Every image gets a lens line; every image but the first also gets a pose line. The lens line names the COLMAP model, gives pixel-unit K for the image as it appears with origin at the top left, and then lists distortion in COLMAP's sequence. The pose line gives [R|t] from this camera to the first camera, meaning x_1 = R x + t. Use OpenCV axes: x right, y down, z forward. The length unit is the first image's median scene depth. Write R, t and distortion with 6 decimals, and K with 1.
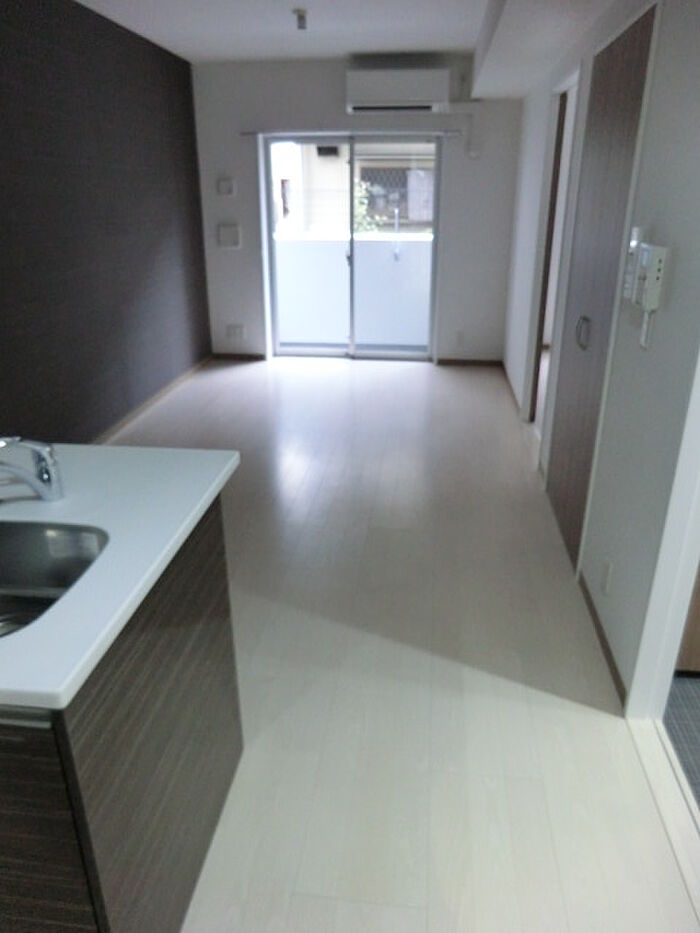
lens RADIAL K [[676.9, 0, 350.0], [0, 676.9, 466.5], [0, 0, 1]] dist [-0.102212, 0.118943]
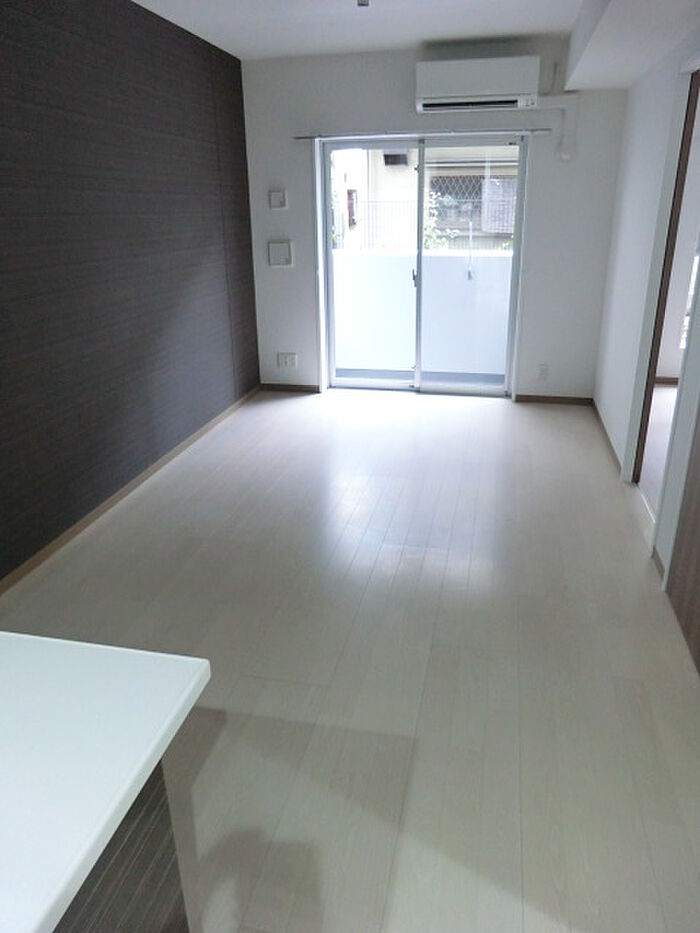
lens RADIAL K [[676.9, 0, 350.0], [0, 676.9, 466.5], [0, 0, 1]] dist [-0.102212, 0.118943]
pose [[0.995272, 0.022940, -0.094376, 0.001340], [-0.024259, 0.999623, -0.012843, -0.051167], [0.094046, 0.015071, 0.995454, 0.121956]]
